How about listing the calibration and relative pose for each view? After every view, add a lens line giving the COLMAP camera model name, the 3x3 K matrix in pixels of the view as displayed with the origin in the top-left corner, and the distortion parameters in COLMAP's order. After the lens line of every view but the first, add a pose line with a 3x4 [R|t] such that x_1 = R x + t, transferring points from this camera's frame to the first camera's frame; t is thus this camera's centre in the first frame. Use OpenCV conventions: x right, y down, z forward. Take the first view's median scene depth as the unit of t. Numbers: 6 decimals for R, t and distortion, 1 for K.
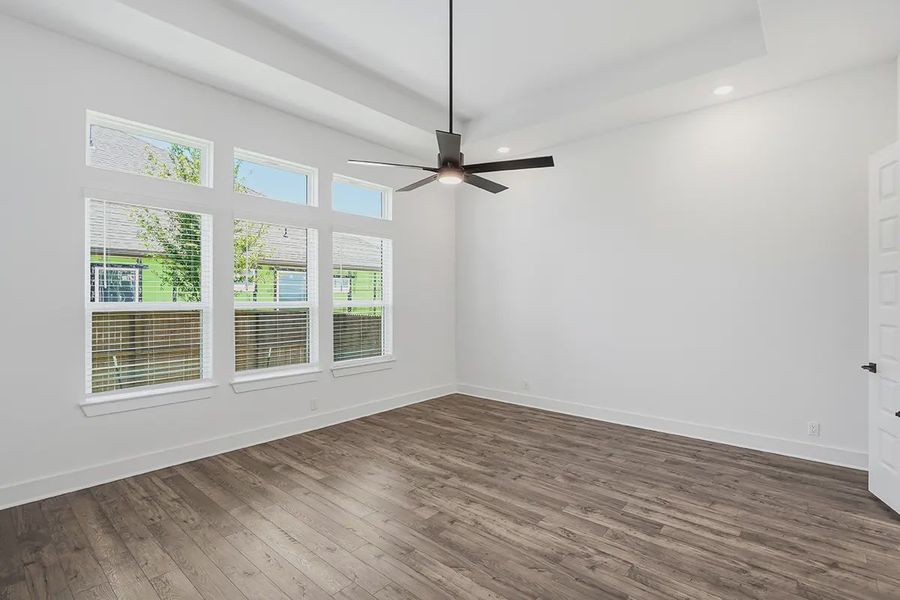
lens RADIAL K [[415.6, 0, 446.7], [0, 415.6, 296.3], [0, 0, 1]] dist [-0.000934, 0.000559]
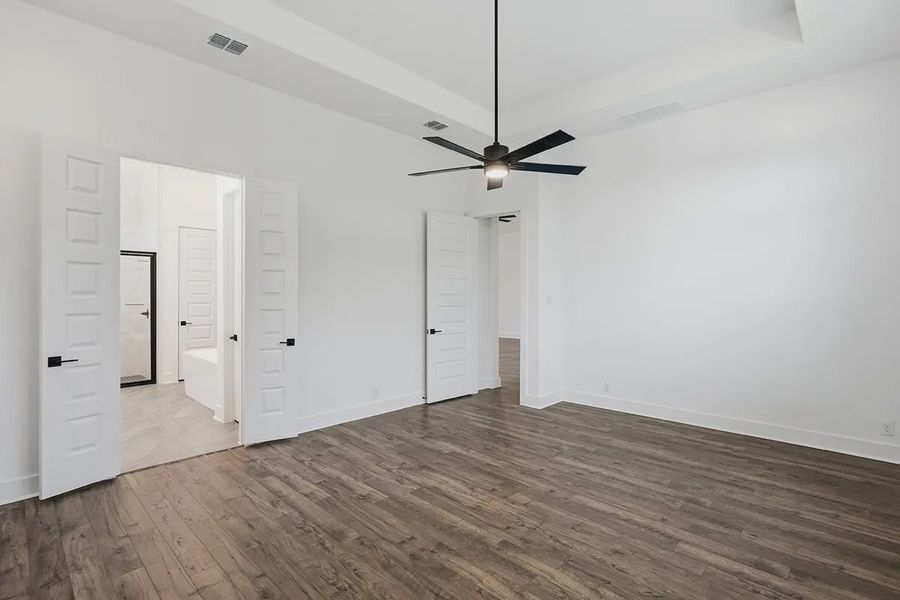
lens RADIAL K [[415.6, 0, 451.2], [0, 415.6, 299.0], [0, 0, 1]] dist [-0.000934, 0.000559]
pose [[-0.998361, -0.004955, 0.057012, 0.063352], [-0.004707, 0.999979, 0.004473, 0.013830], [-0.057033, 0.004198, -0.998363, 2.021339]]
